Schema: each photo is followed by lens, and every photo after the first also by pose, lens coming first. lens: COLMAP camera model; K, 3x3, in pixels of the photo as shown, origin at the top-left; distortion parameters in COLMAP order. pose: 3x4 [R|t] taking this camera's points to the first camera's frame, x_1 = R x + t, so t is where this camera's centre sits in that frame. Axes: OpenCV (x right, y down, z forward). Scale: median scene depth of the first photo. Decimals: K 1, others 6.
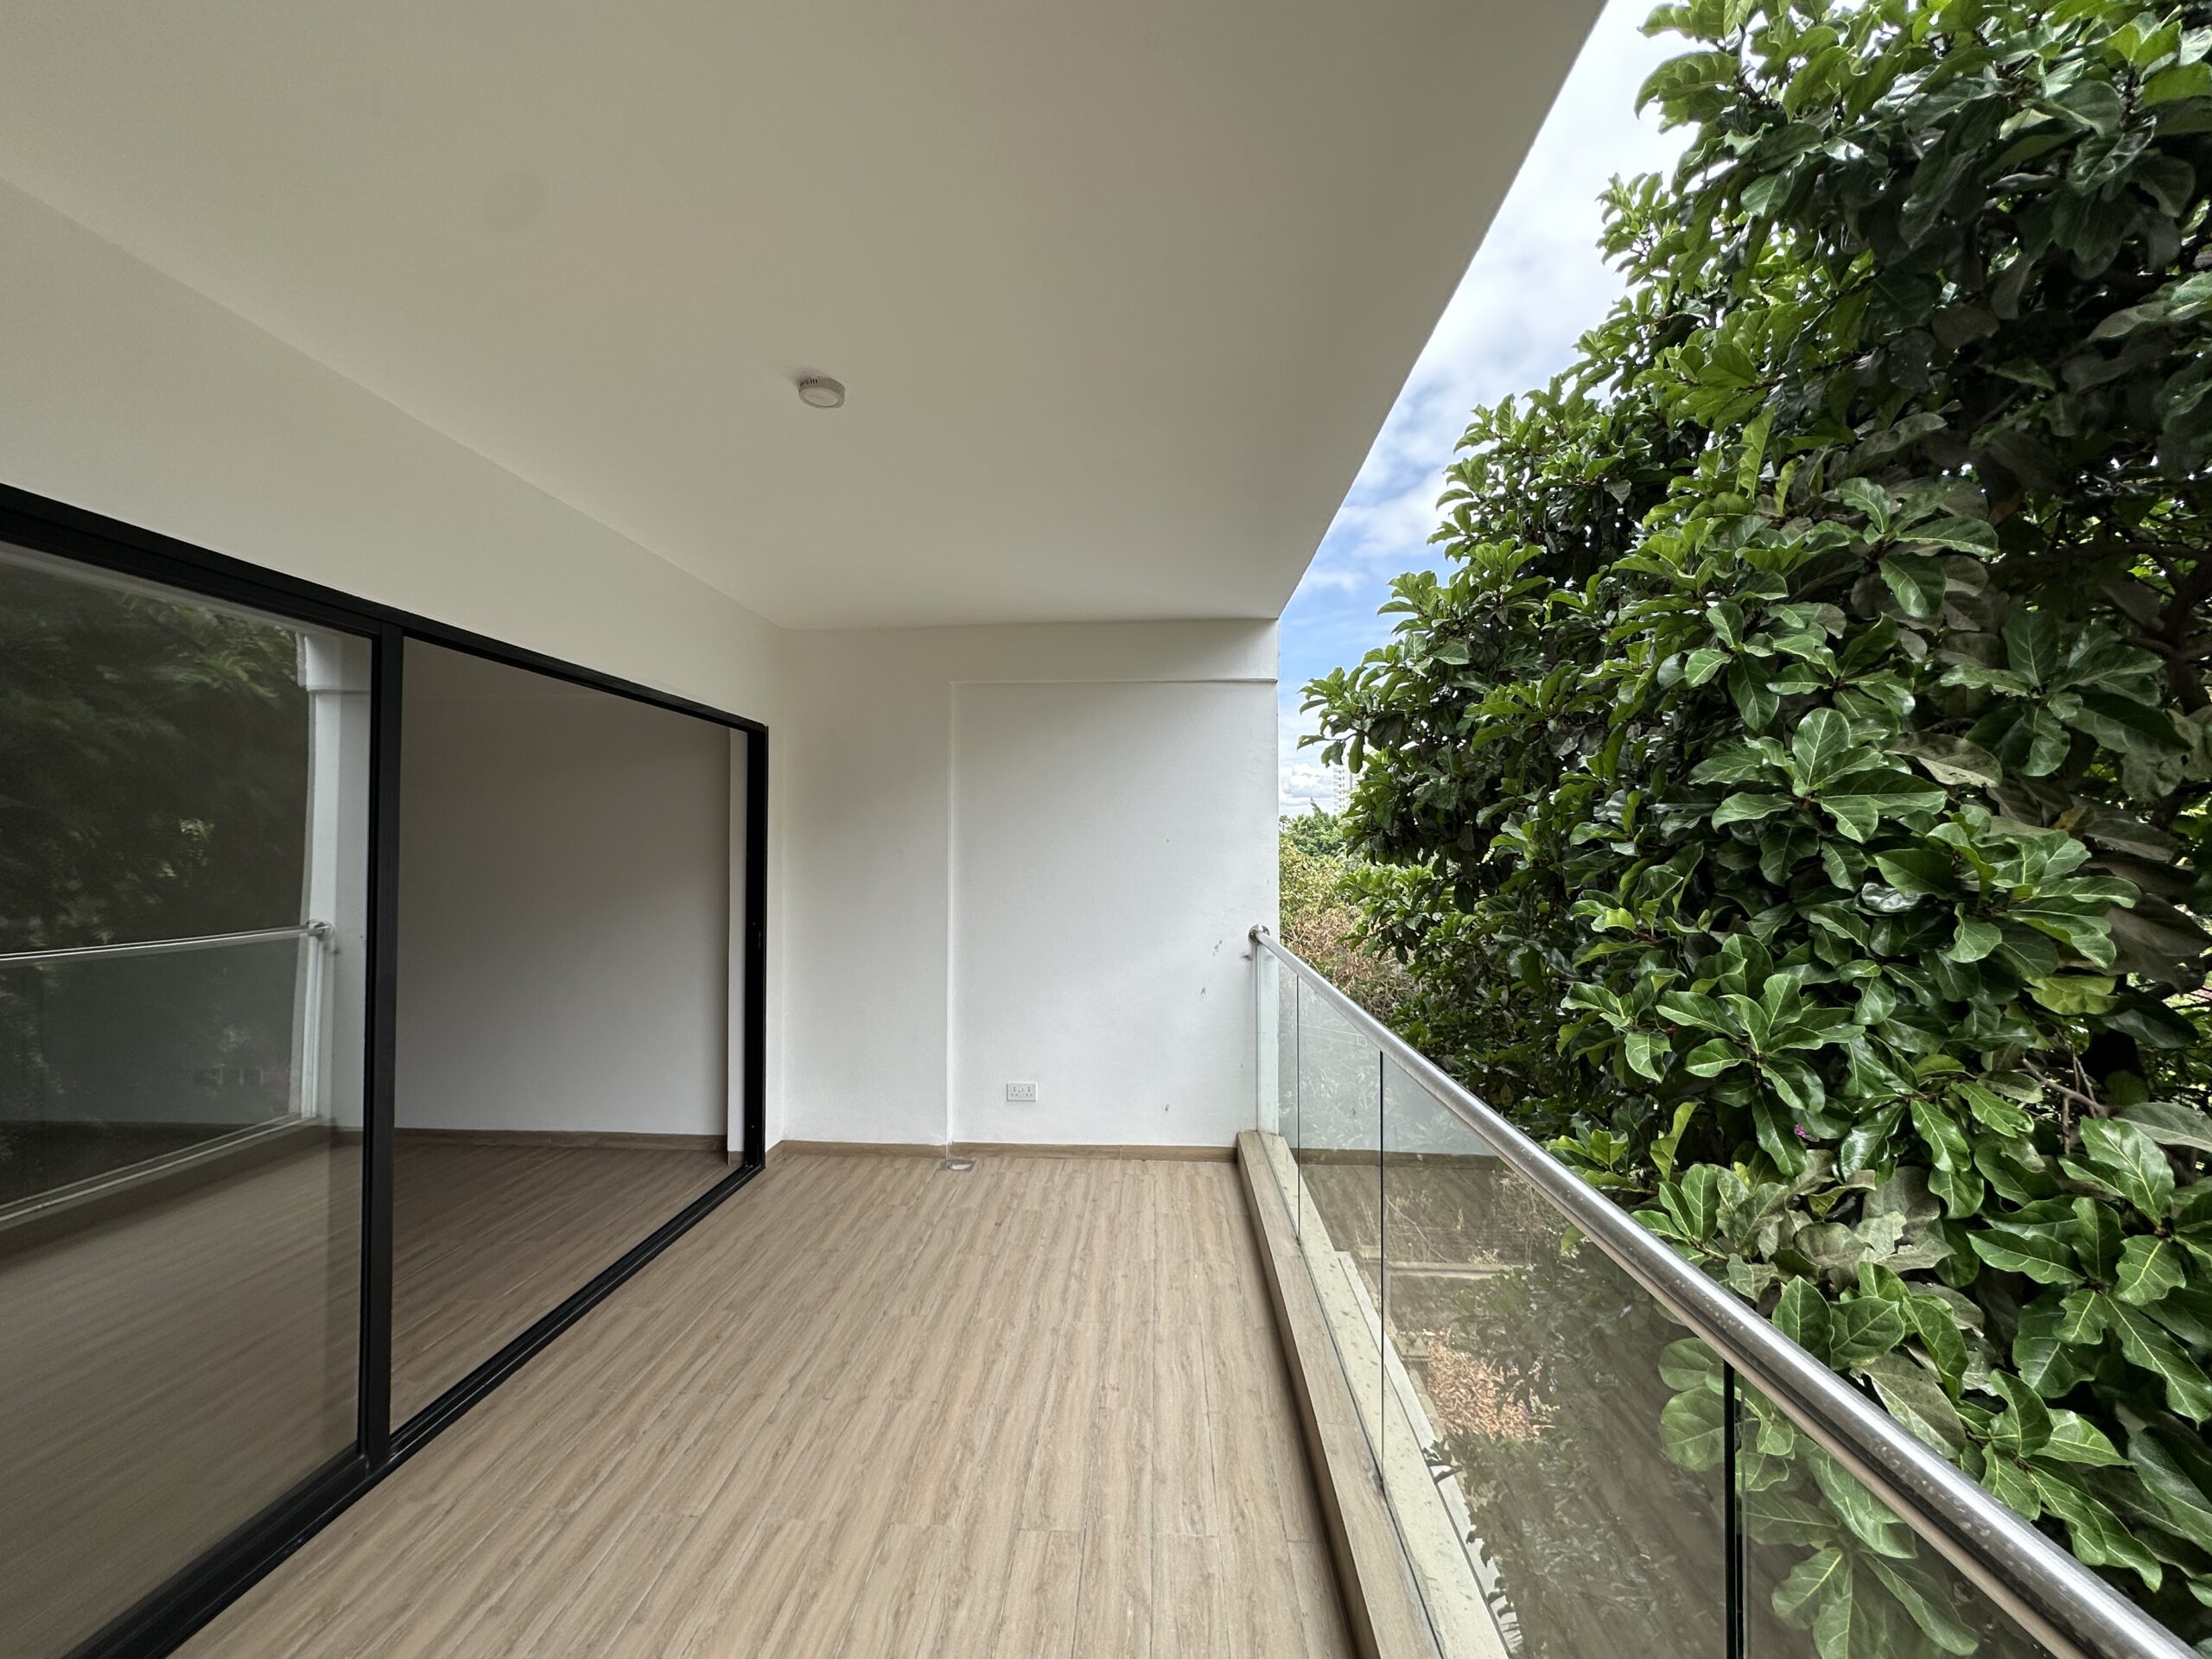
lens RADIAL K [[880.4, 0, 1106.0], [0, 880.4, 829.5], [0, 0, 1]] dist [-0.000437, -0.000102]
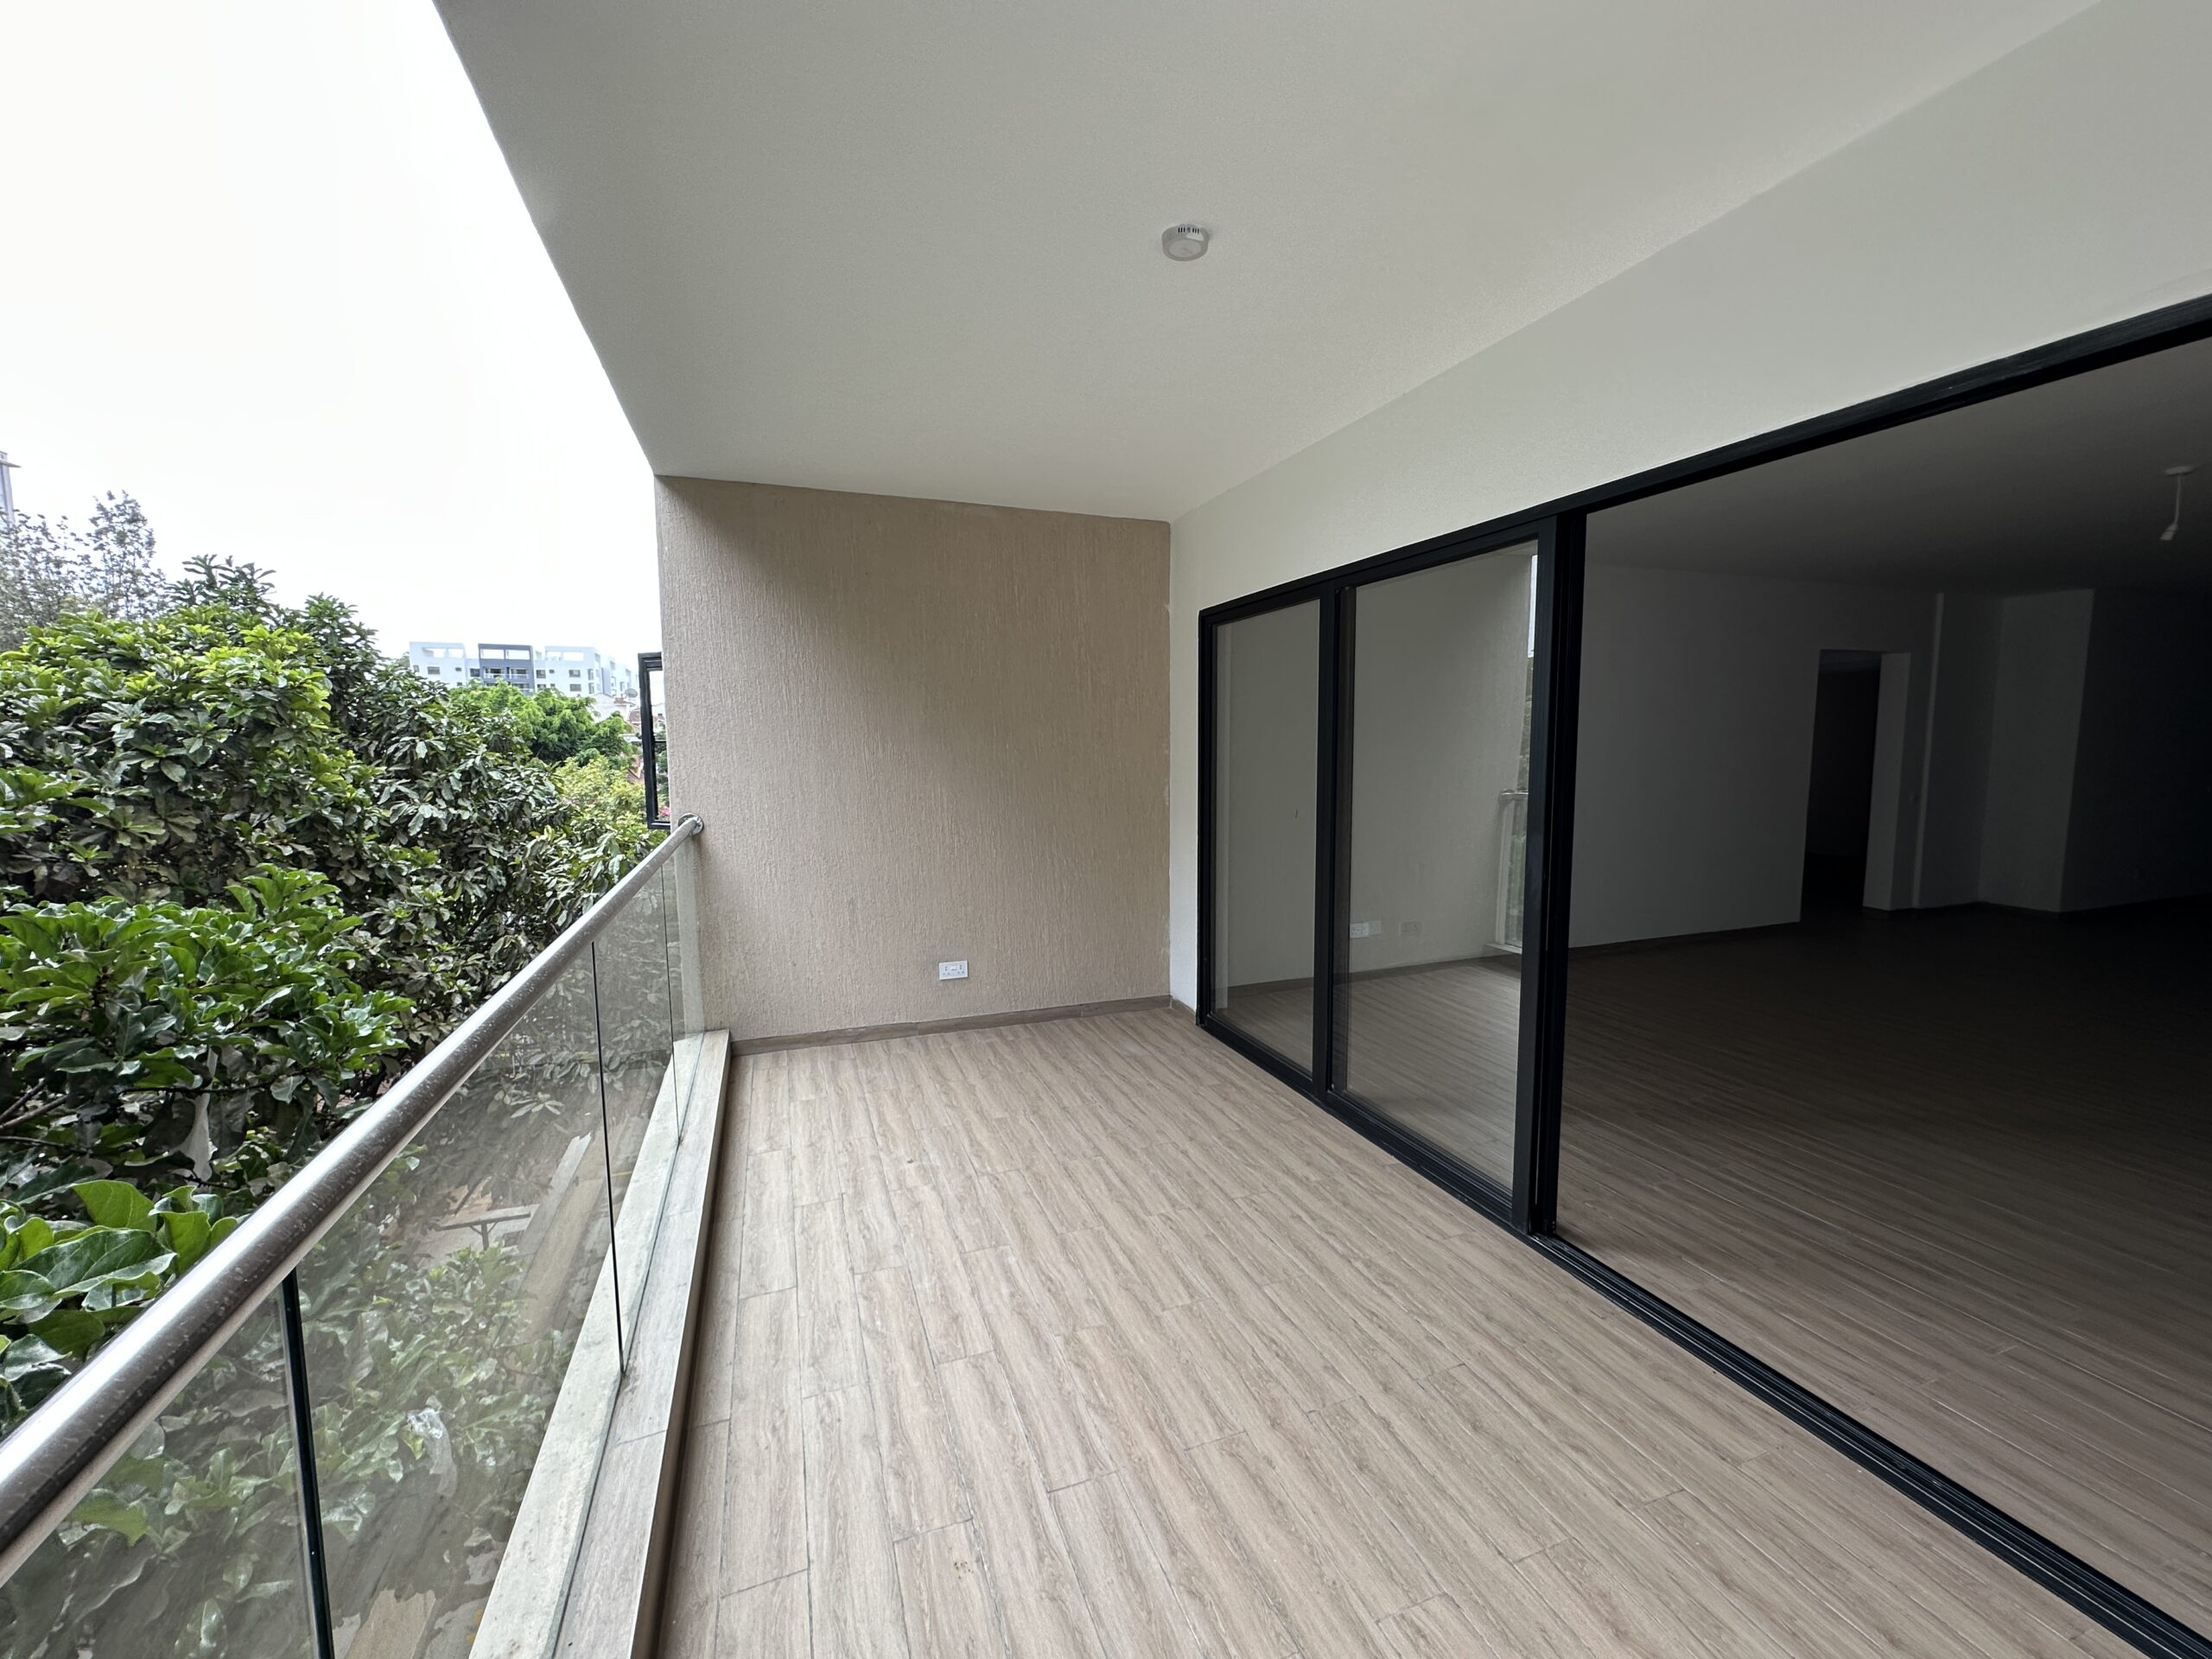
lens RADIAL K [[880.4, 0, 1106.0], [0, 880.4, 829.5], [0, 0, 1]] dist [-0.000437, -0.000102]
pose [[-0.913989, 0.044026, -0.403343, 0.156995], [0.013472, 0.996840, 0.078281, 0.060448], [0.405515, 0.066114, -0.911694, 1.686465]]
